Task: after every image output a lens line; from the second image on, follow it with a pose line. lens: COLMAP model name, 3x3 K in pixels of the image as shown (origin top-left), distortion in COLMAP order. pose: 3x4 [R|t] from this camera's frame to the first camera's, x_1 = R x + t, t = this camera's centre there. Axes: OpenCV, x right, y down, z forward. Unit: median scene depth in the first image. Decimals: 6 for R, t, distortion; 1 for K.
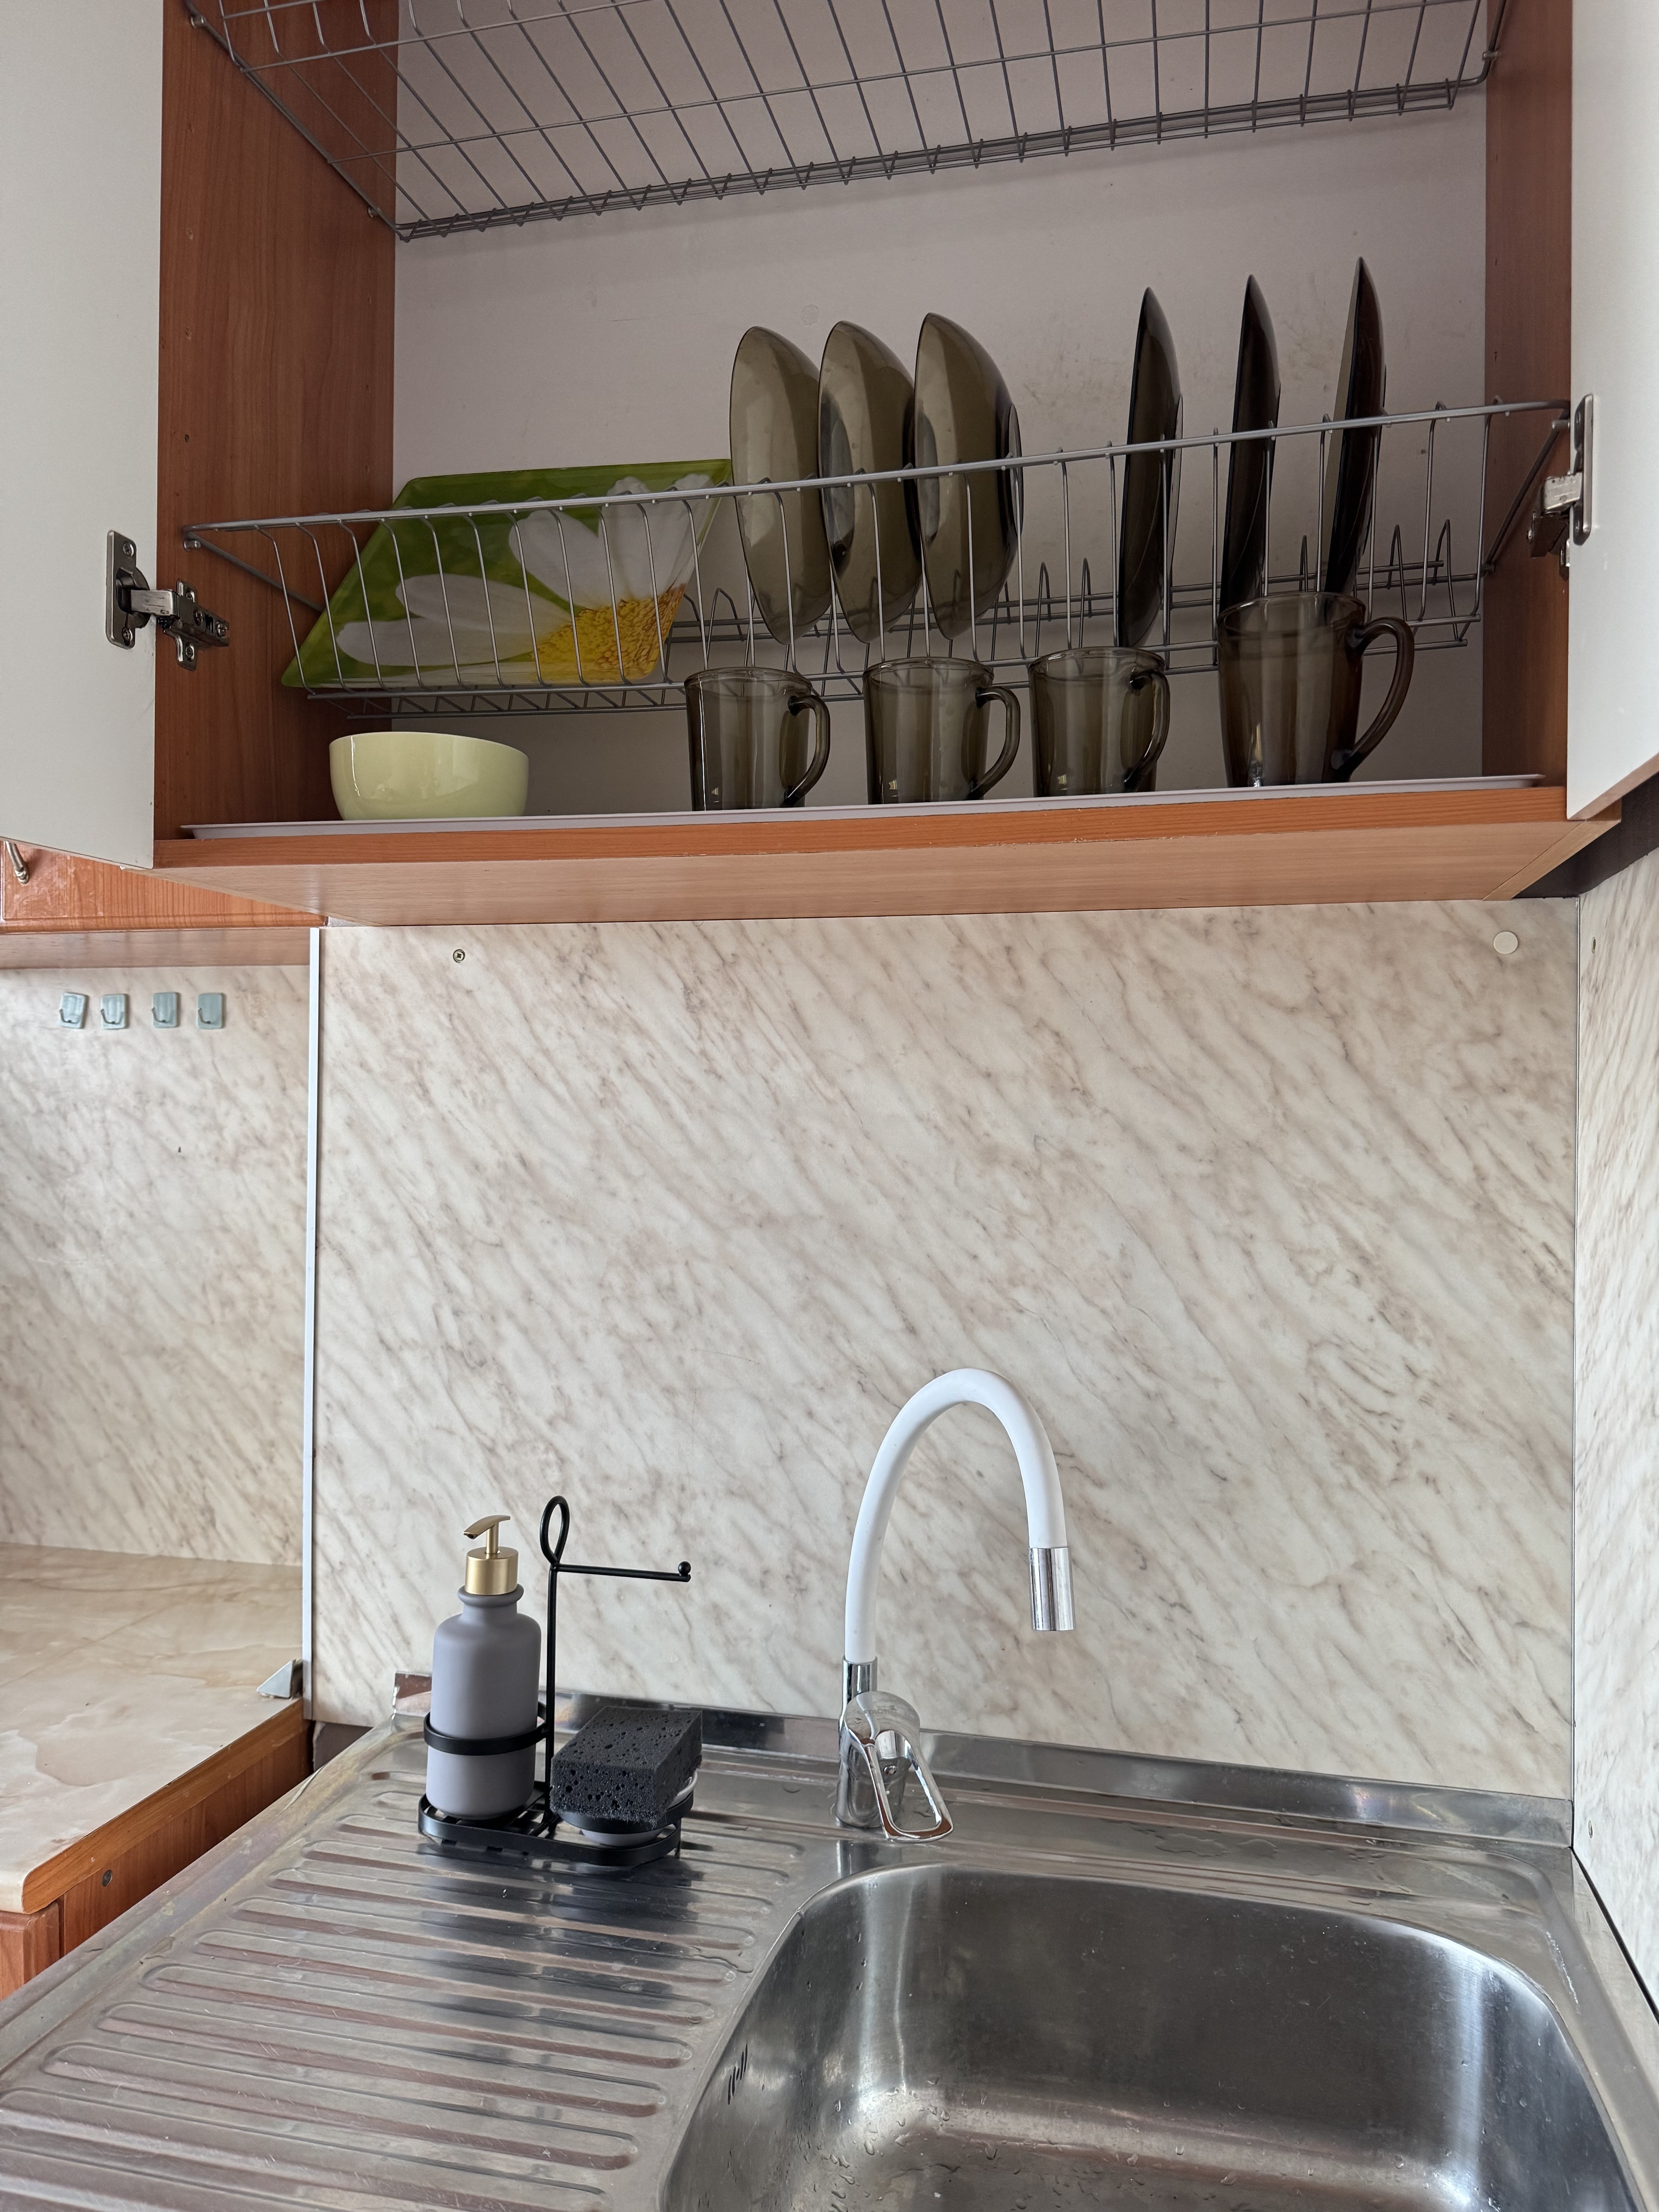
lens RADIAL K [[1571.1, 0, 823.5], [0, 1571.1, 1114.6], [0, 0, 1]] dist [0.186870, -0.406655]
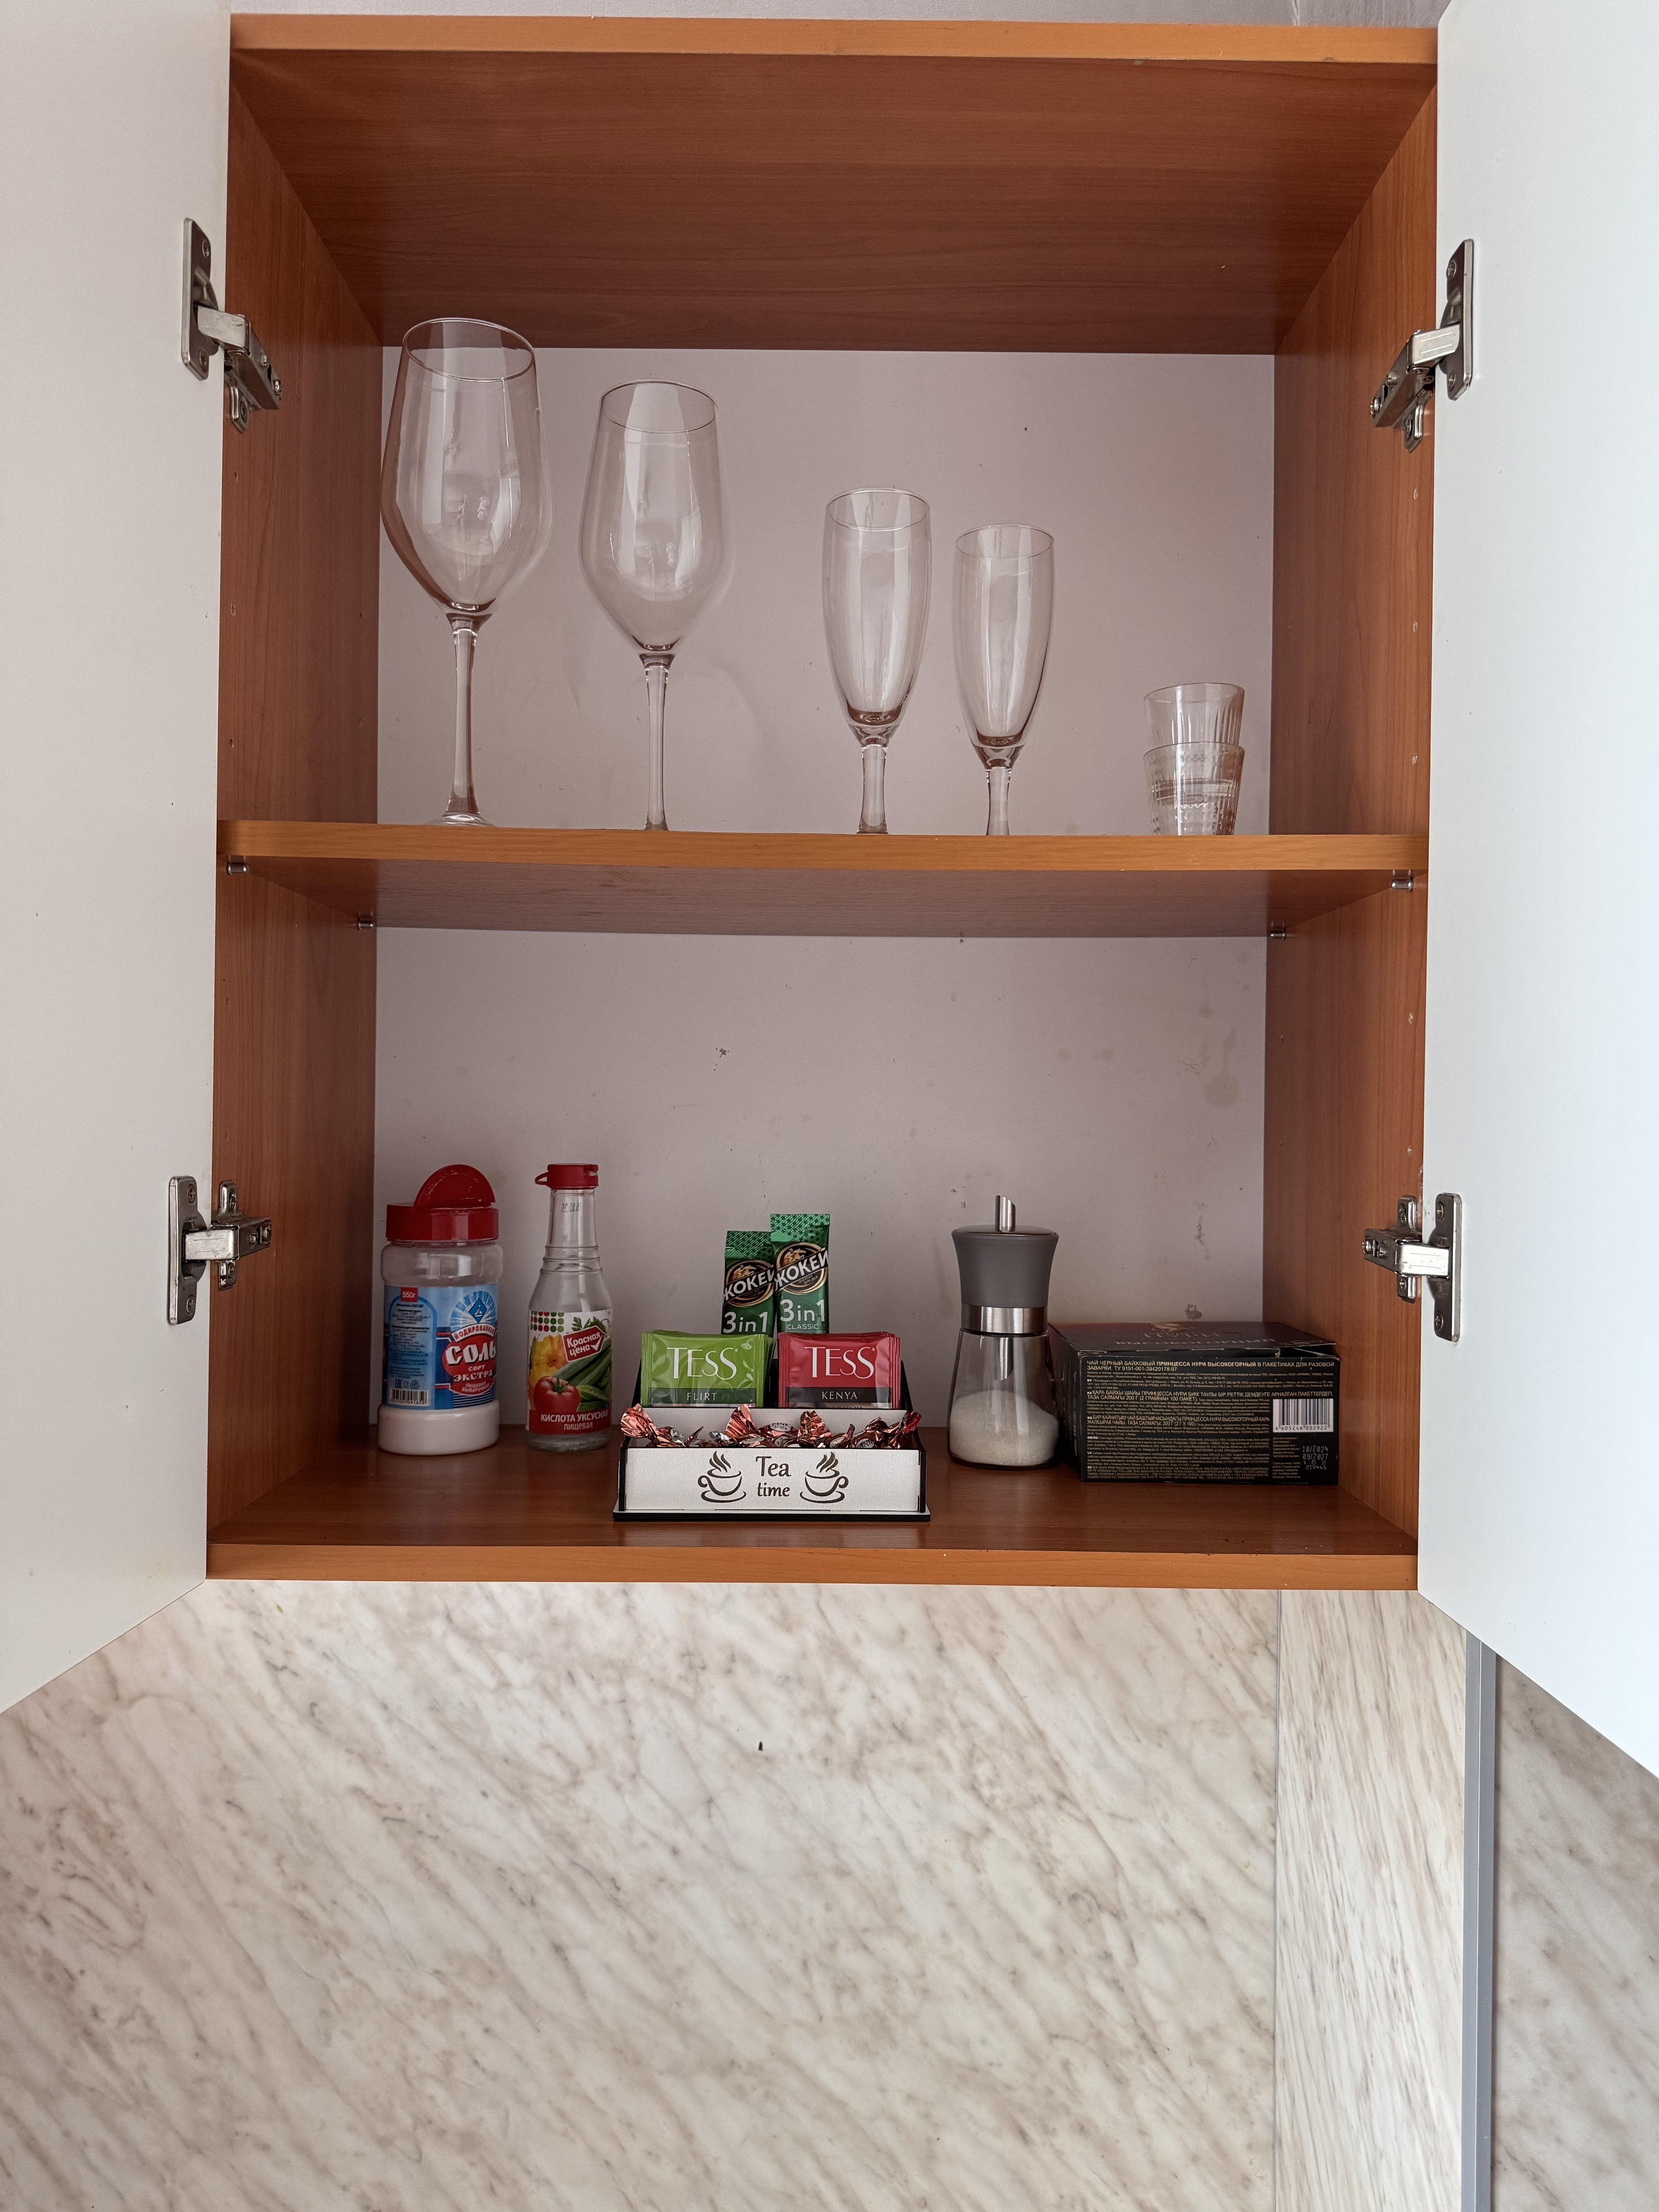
lens RADIAL K [[1599.5, 0, 829.5], [0, 1599.5, 1106.0], [0, 0, 1]] dist [-0.006447, -0.004430]
pose [[0.969225, 0.006280, 0.246096, -0.535598], [-0.006270, 0.999980, -0.000823, -0.230935], [-0.246096, -0.000746, 0.969245, 0.387420]]
